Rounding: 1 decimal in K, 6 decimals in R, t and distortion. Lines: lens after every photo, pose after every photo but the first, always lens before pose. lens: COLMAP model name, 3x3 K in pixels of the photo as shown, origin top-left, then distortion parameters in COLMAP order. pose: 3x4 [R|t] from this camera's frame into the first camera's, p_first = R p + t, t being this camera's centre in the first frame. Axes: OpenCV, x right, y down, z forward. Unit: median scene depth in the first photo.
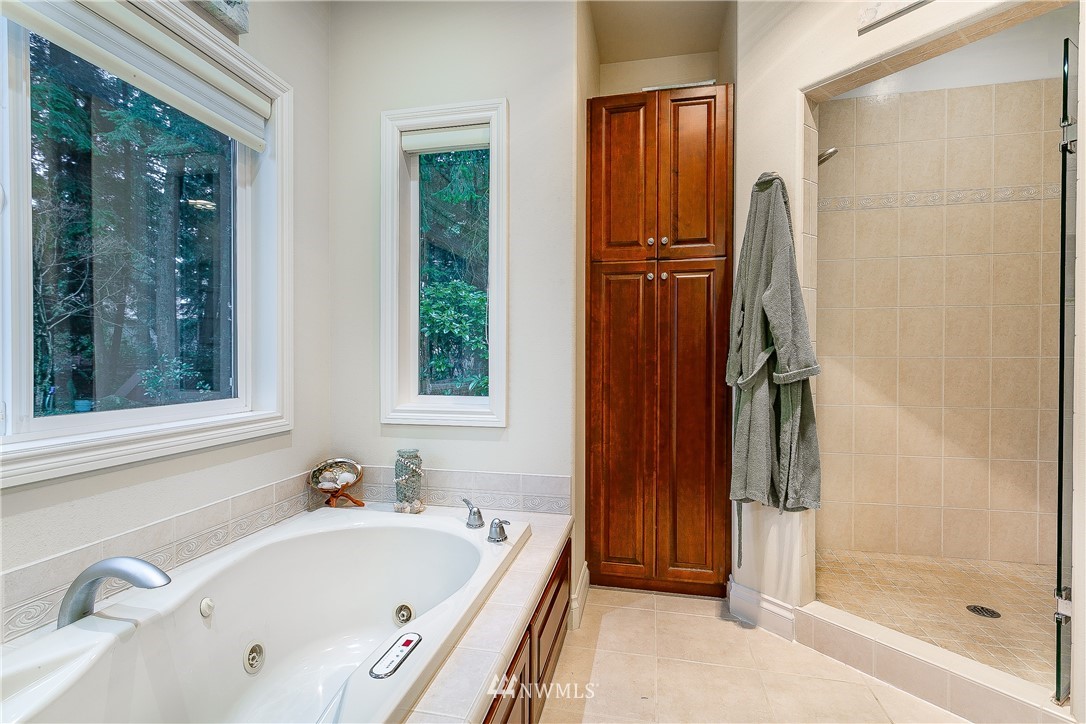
lens RADIAL K [[516.0, 0, 543.0], [0, 516.0, 361.1], [0, 0, 1]] dist [0.002963, 0.000718]
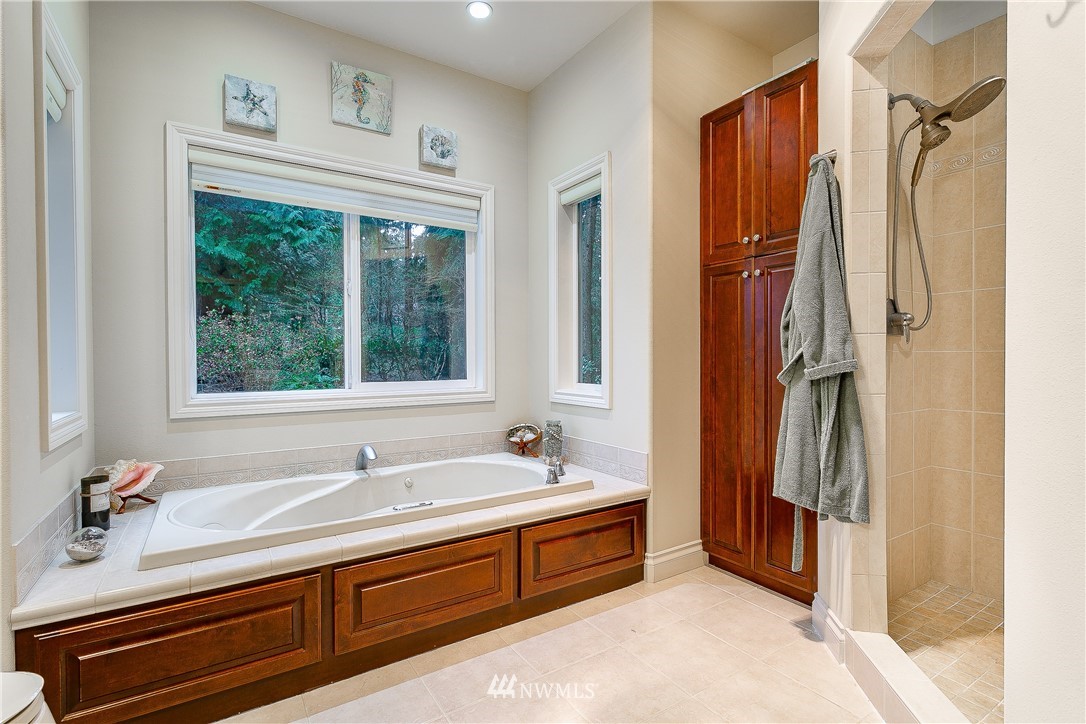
lens RADIAL K [[516.0, 0, 541.1], [0, 516.0, 361.5], [0, 0, 1]] dist [0.002963, 0.000718]
pose [[0.702490, 0.002883, -0.711688, 0.696513], [-0.000635, 0.999994, 0.003424, 0.006137], [0.711694, -0.001954, 0.702487, -0.012734]]
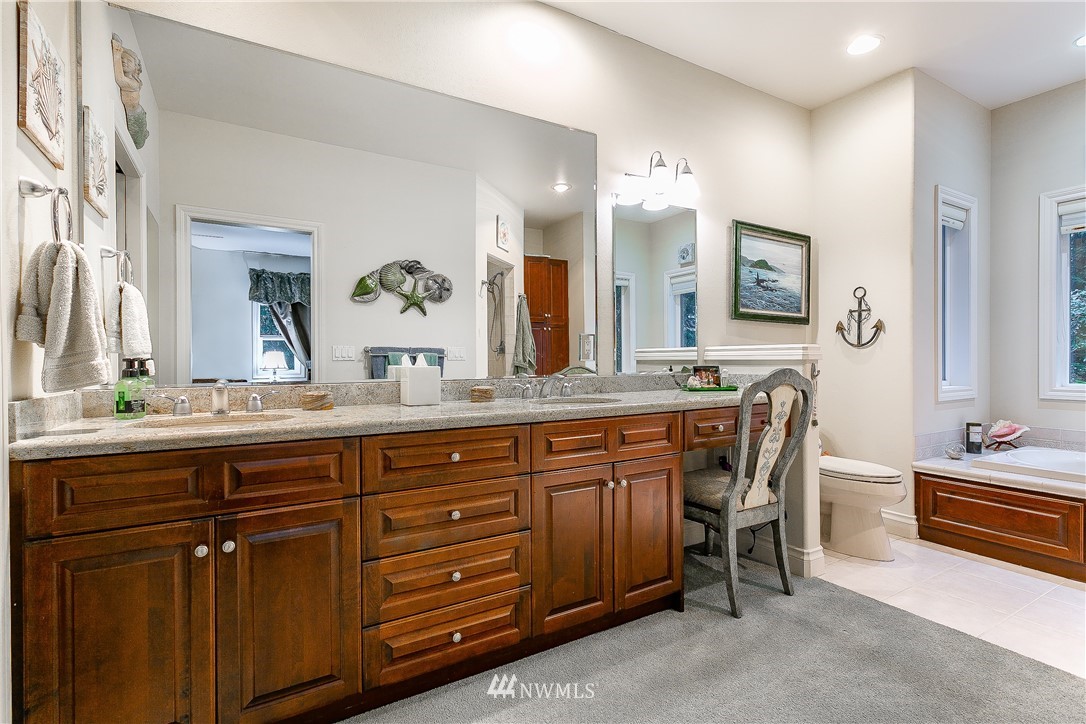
lens RADIAL K [[516.0, 0, 537.2], [0, 516.0, 360.3], [0, 0, 1]] dist [0.002963, 0.000718]
pose [[-0.739501, 0.004915, -0.673137, 1.557507], [-0.001007, 0.999964, 0.008407, 0.003138], [0.673155, 0.006895, -0.739470, 0.323174]]
